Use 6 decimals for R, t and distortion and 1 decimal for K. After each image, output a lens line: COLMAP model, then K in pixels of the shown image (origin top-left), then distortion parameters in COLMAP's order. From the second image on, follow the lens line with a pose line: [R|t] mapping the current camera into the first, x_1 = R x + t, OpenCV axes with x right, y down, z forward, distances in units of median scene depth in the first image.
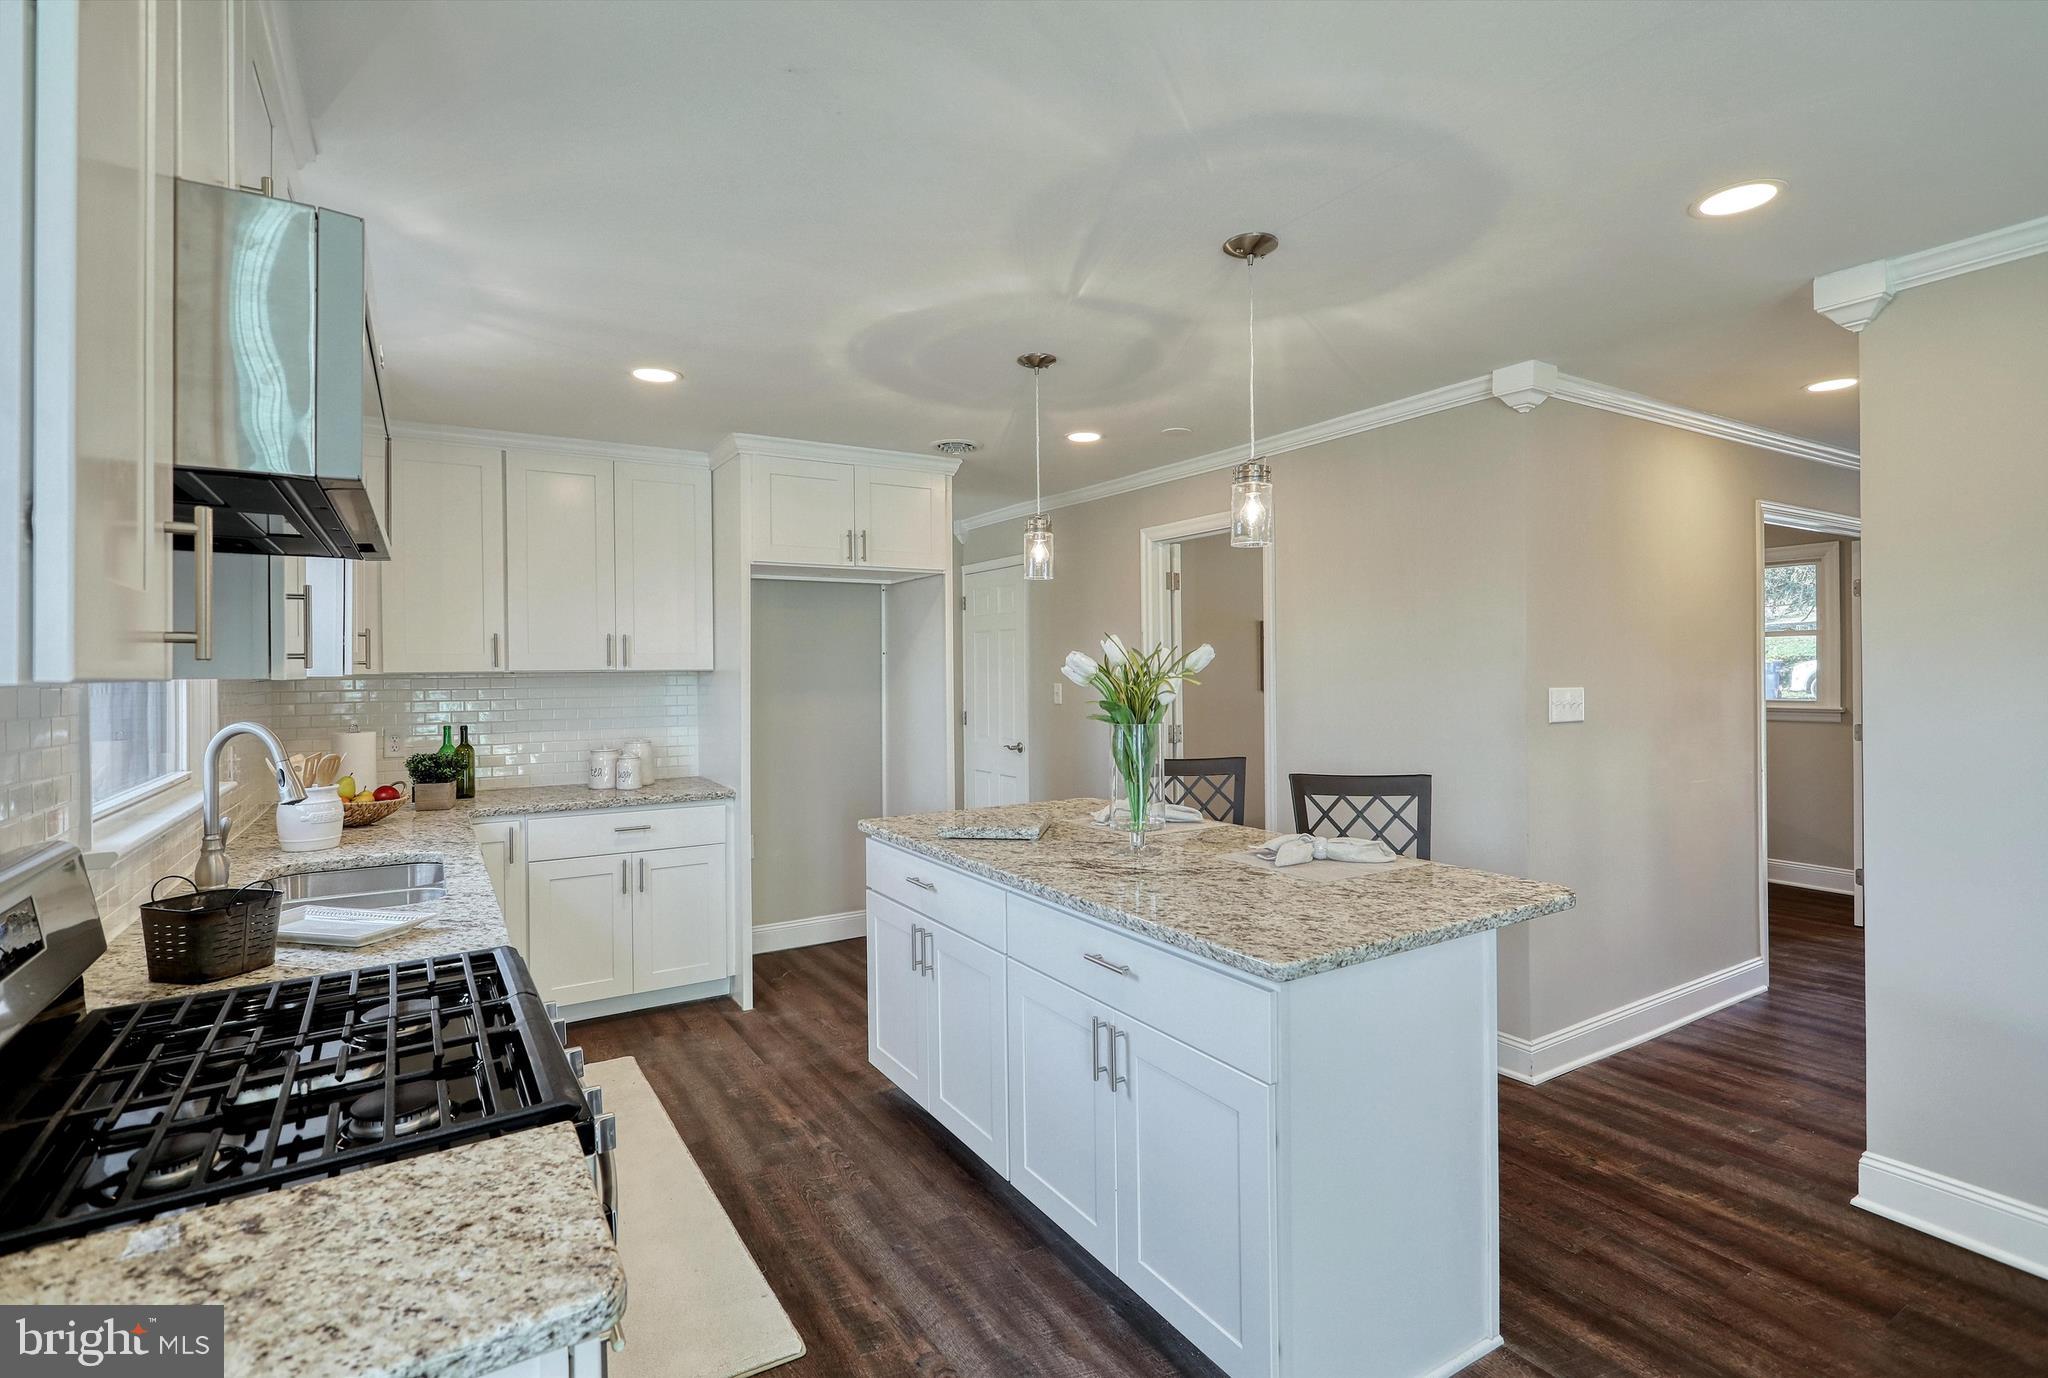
lens RADIAL K [[987.2, 0, 1019.4], [0, 987.2, 666.4], [0, 0, 1]] dist [-0.000076, -0.000028]
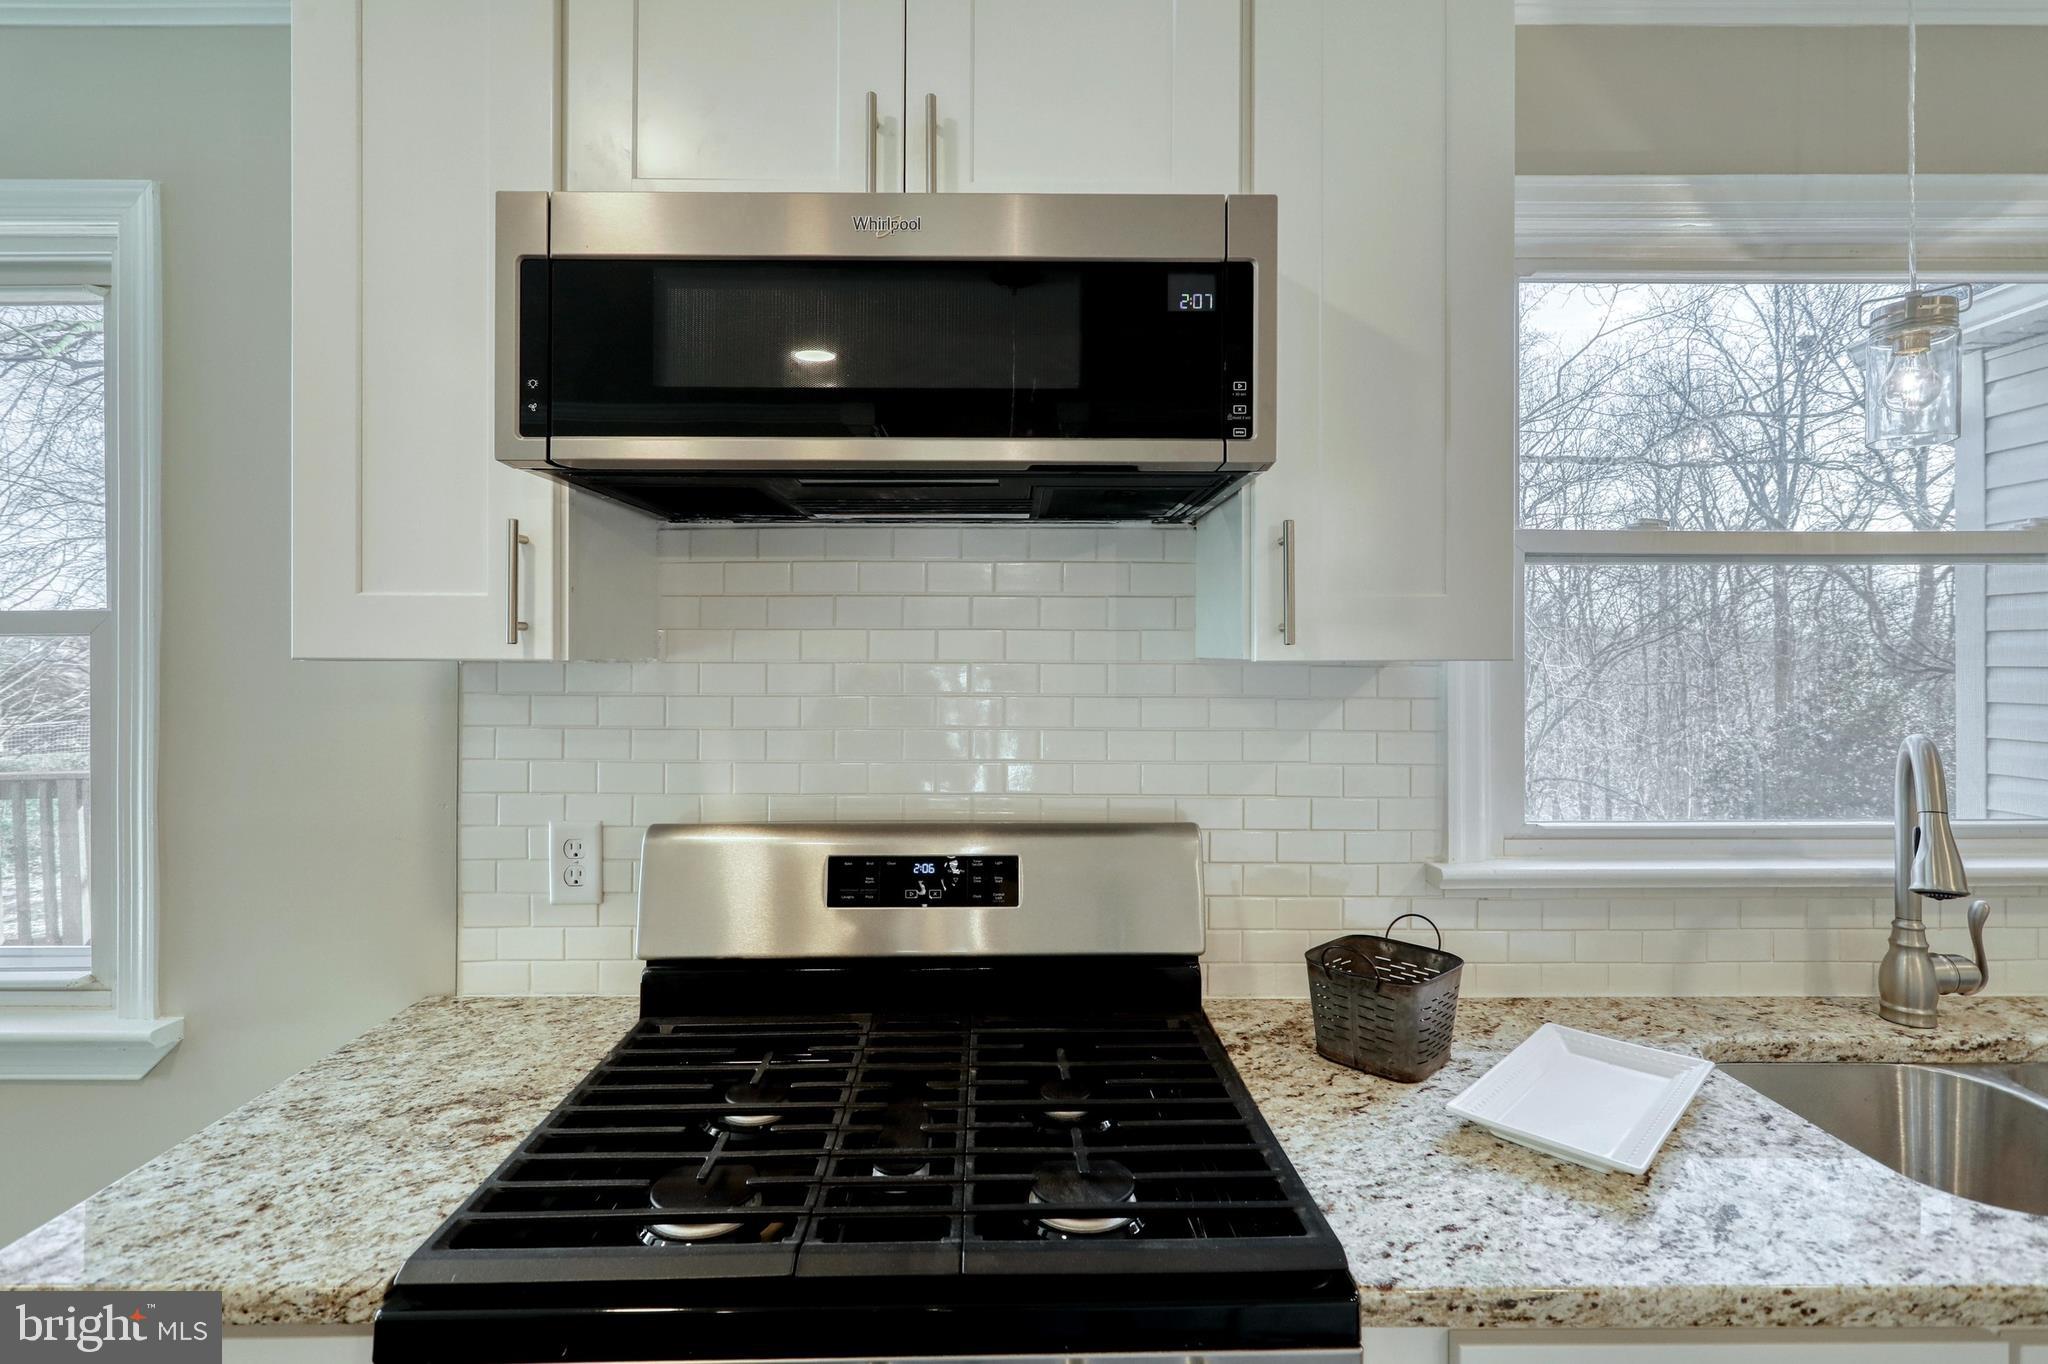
lens RADIAL K [[983.8, 0, 1014.4], [0, 983.8, 656.9], [0, 0, 1]] dist [0.001307, 0.002273]
pose [[-0.516379, 0.014721, -0.856234, -0.041346], [0.007923, 0.999892, 0.012412, 0.001774], [0.856324, -0.000374, -0.516439, 0.825300]]
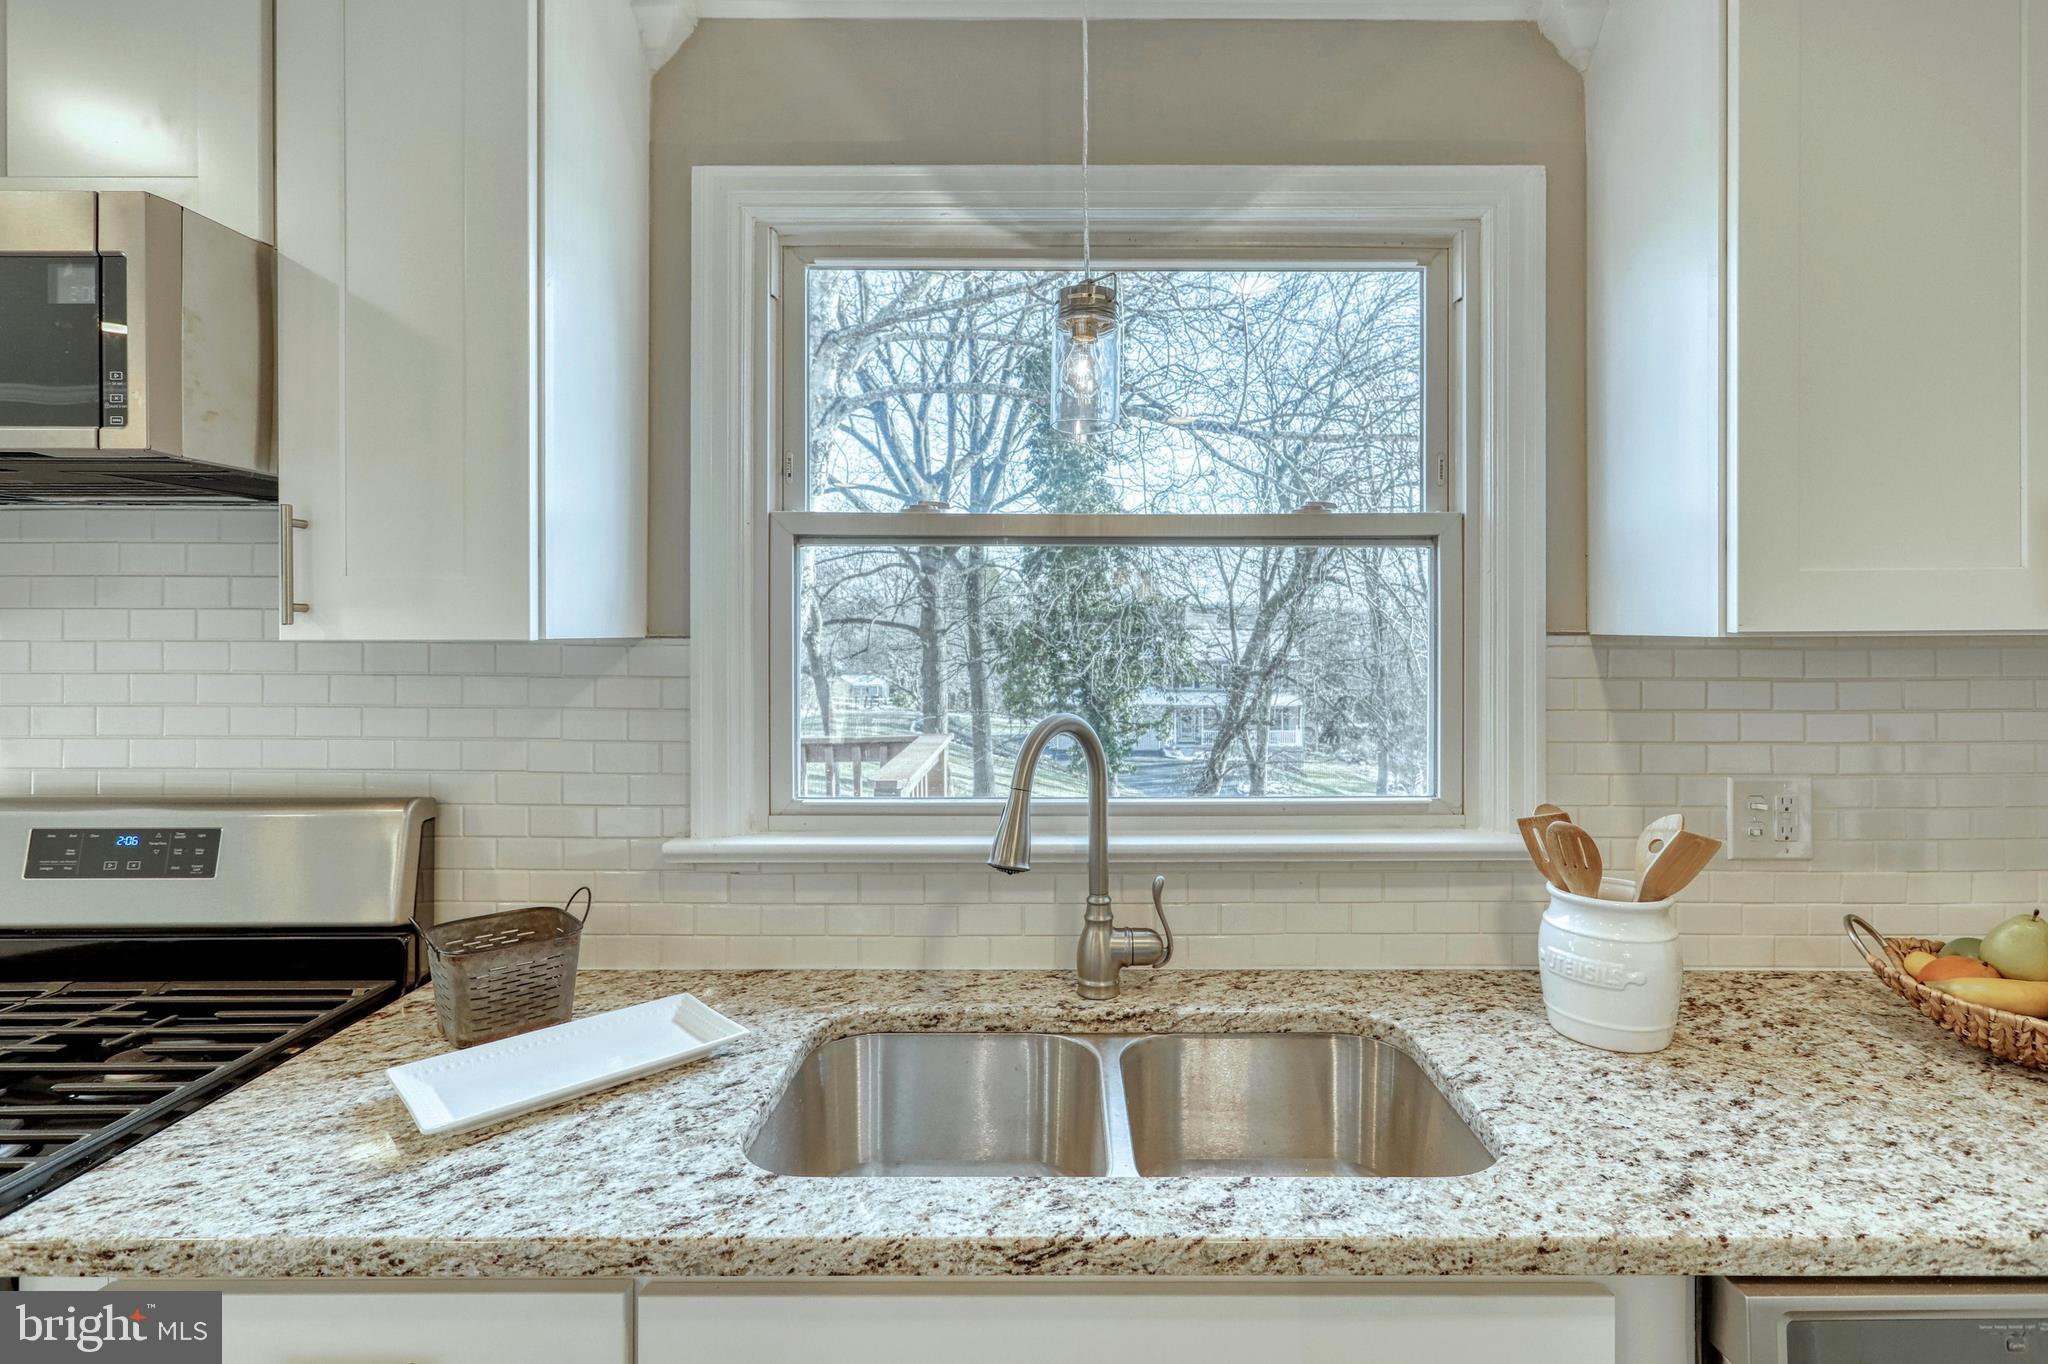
lens RADIAL K [[977.4, 0, 1046.3], [0, 977.4, 641.7], [0, 0, 1]] dist [-0.002017, 0.001897]
pose [[-0.525239, 0.016339, -0.850798, -0.295972], [0.006393, 0.999863, 0.015255, 0.006711], [0.850931, 0.002574, -0.525272, 1.262605]]
